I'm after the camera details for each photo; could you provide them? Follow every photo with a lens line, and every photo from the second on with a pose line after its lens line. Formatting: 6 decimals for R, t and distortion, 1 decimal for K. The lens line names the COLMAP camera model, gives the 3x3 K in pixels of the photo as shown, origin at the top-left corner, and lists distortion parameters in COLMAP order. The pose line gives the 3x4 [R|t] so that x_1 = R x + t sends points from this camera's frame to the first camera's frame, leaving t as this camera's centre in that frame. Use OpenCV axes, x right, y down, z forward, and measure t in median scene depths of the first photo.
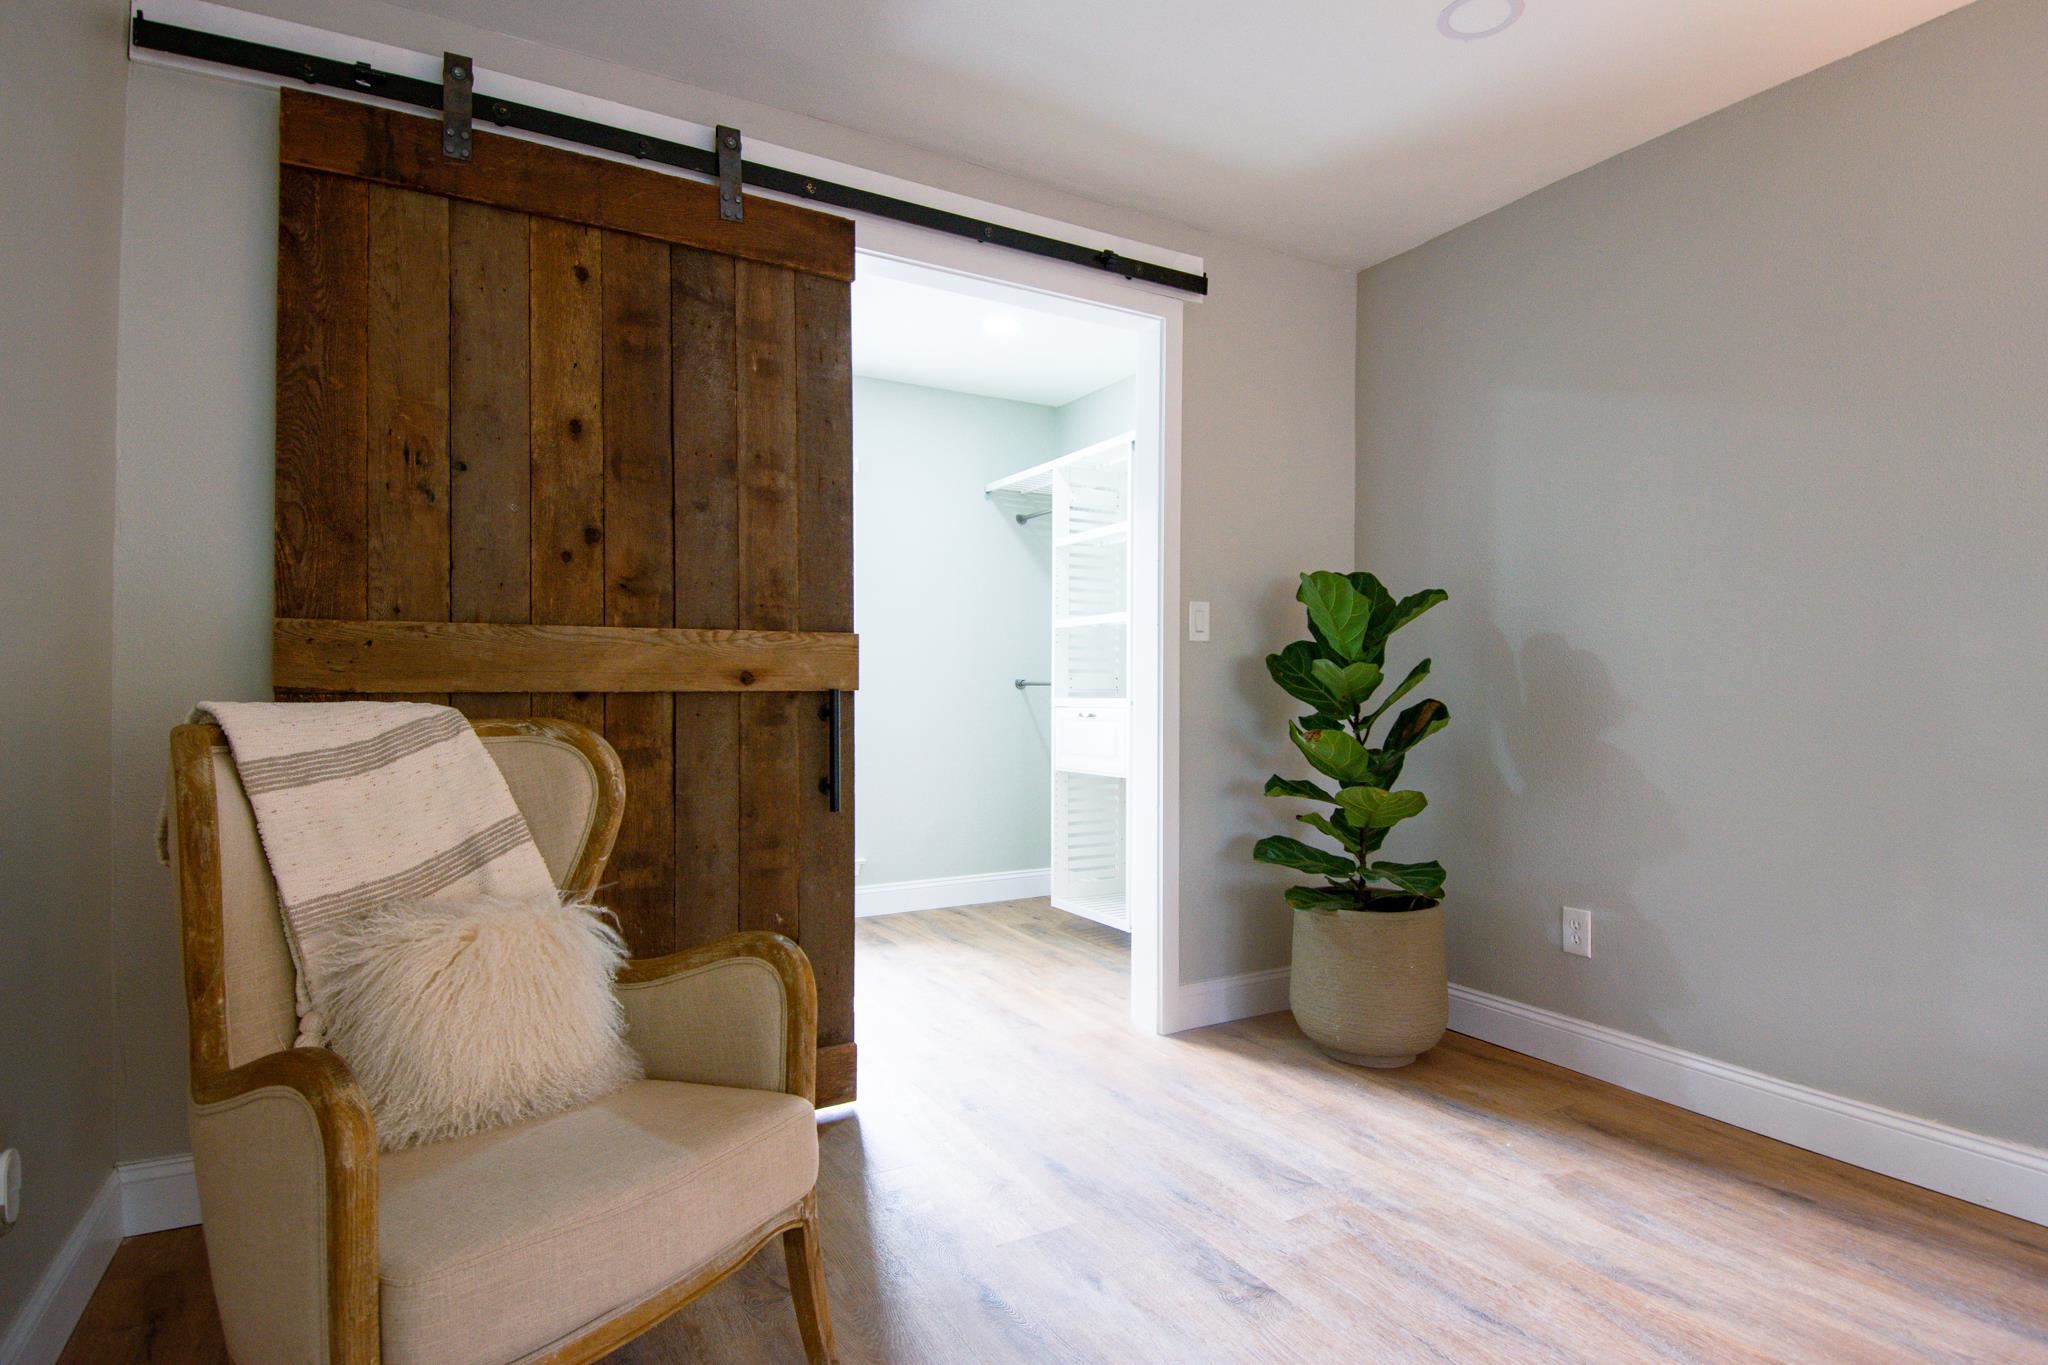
lens RADIAL K [[1057.8, 0, 1044.8], [0, 1057.8, 681.4], [0, 0, 1]] dist [0.050302, -0.058701]
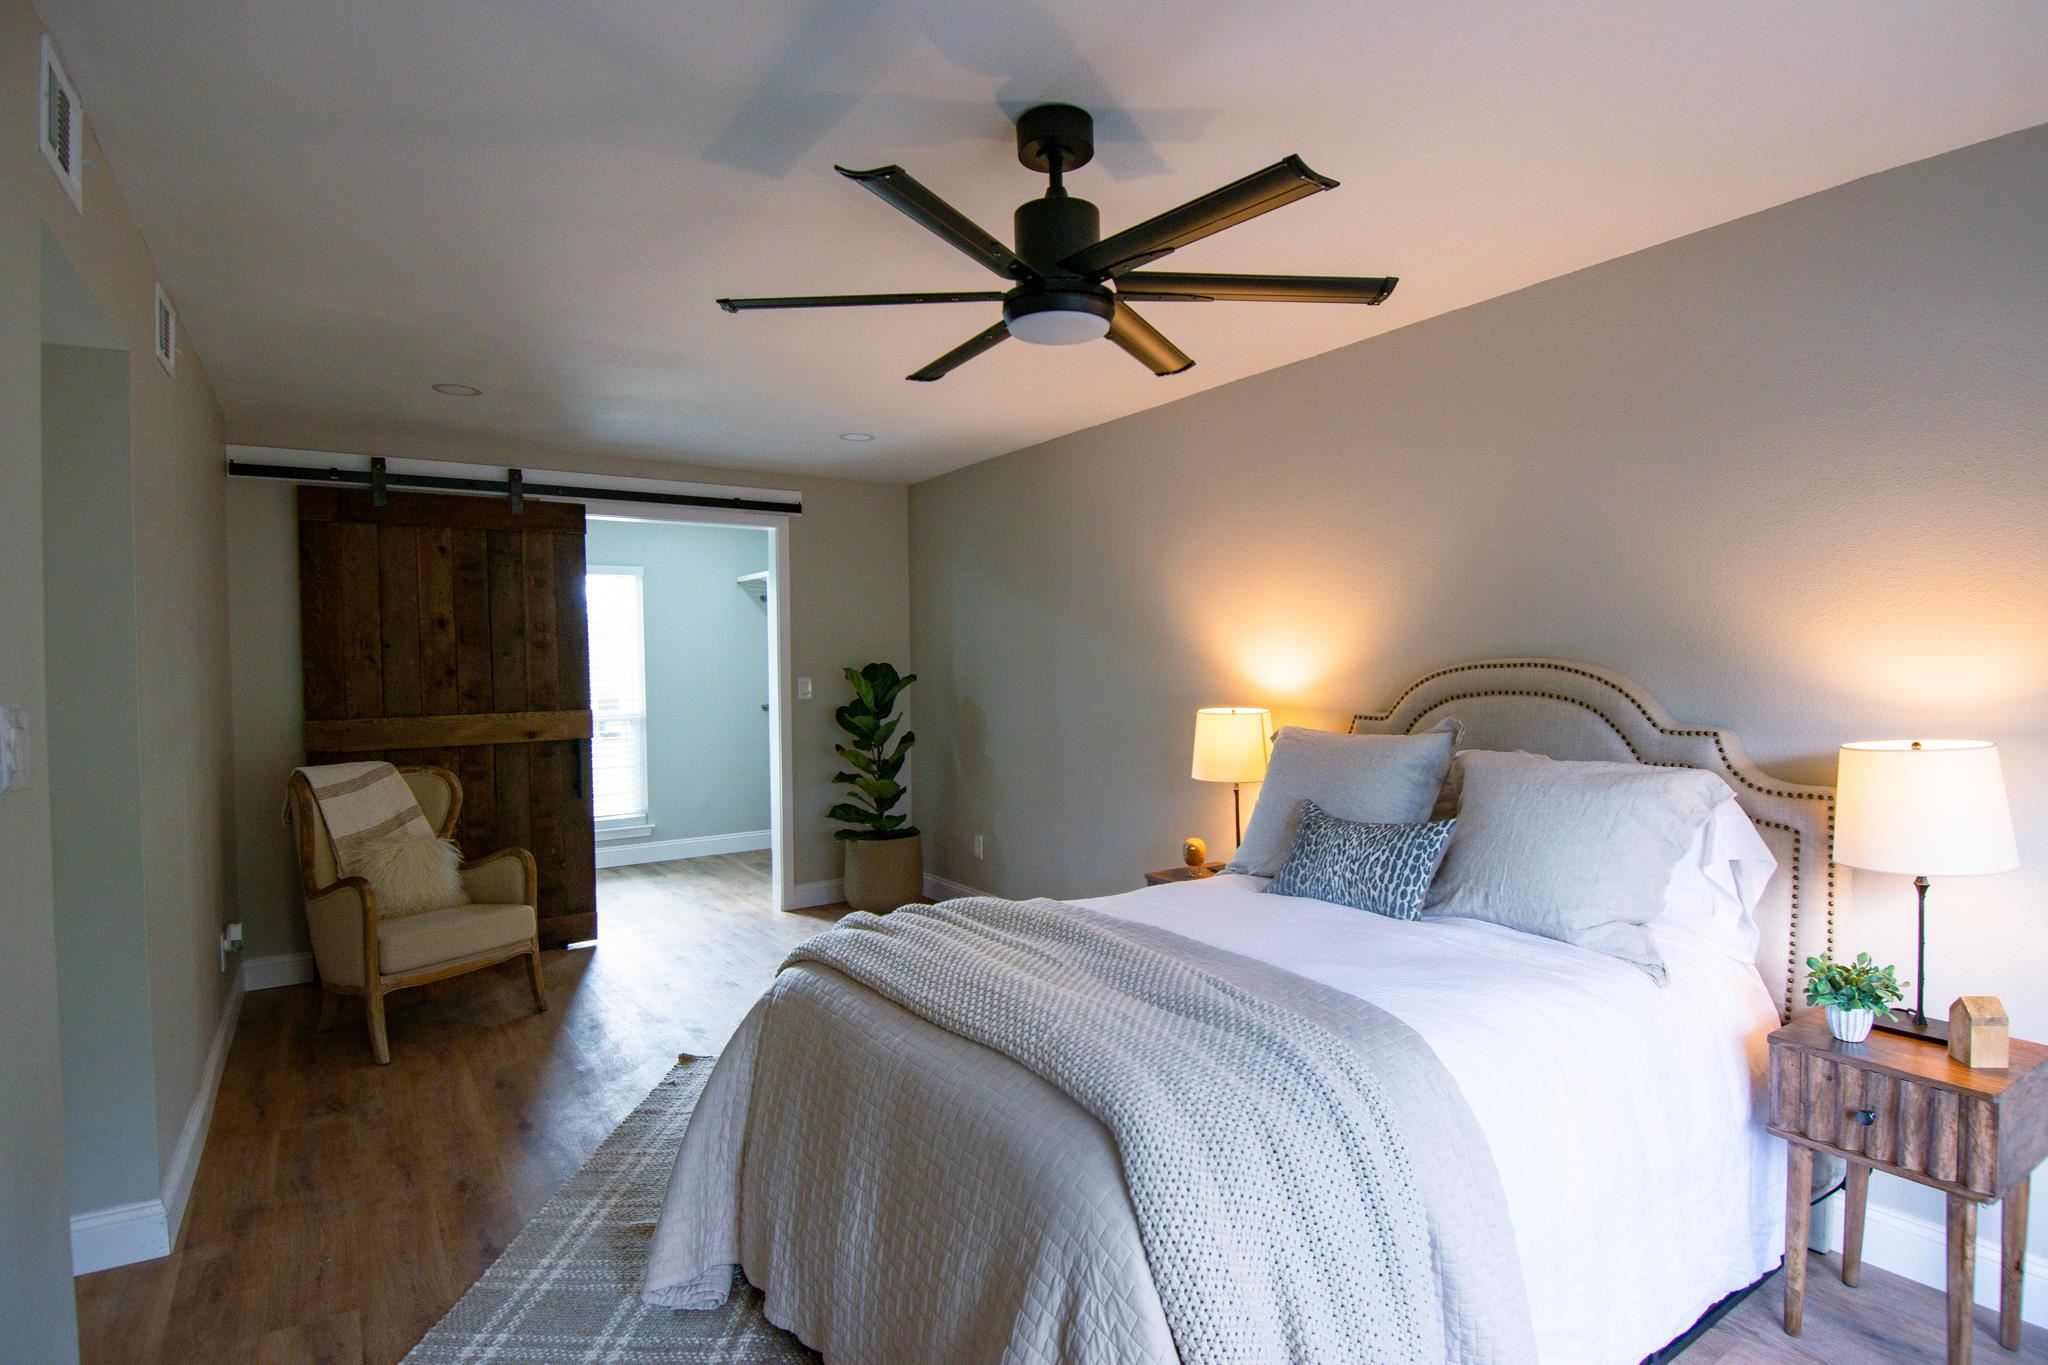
lens RADIAL K [[1057.8, 0, 1044.8], [0, 1057.8, 681.4], [0, 0, 1]] dist [0.050302, -0.058701]
pose [[0.997629, -0.018137, 0.066387, 0.603088], [0.016311, 0.999476, 0.027948, -0.156011], [-0.066859, -0.026799, 0.997402, -1.180992]]
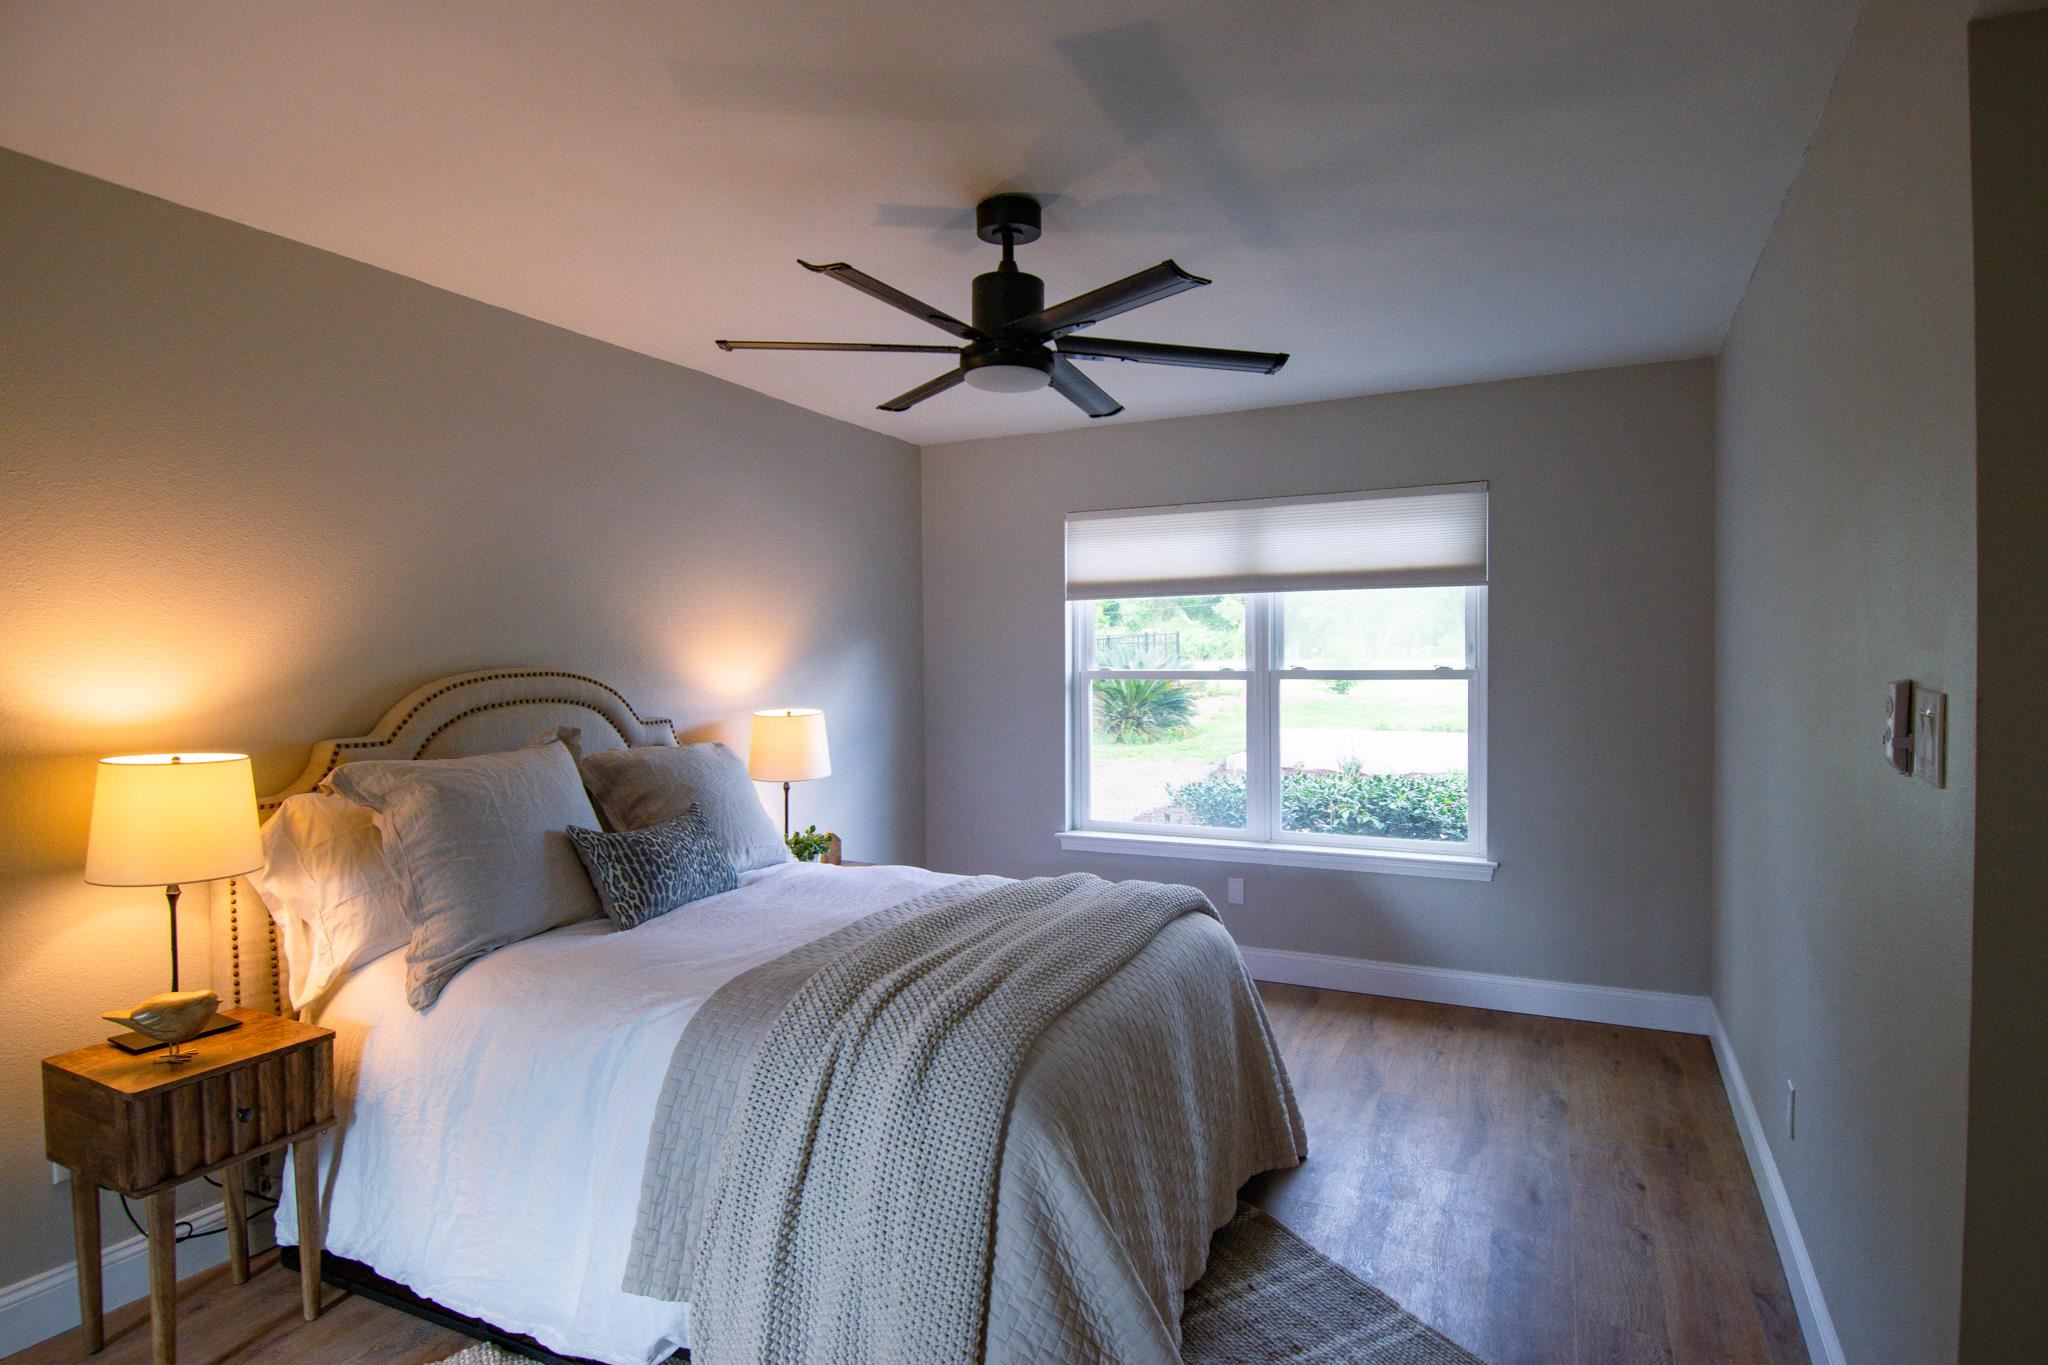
lens RADIAL K [[1057.8, 0, 1044.8], [0, 1057.8, 681.4], [0, 0, 1]] dist [0.050302, -0.058701]
pose [[-0.548079, -0.017672, 0.836240, -1.366192], [0.004355, 0.999703, 0.023980, -0.144833], [-0.836415, 0.016785, -0.547839, 2.287355]]
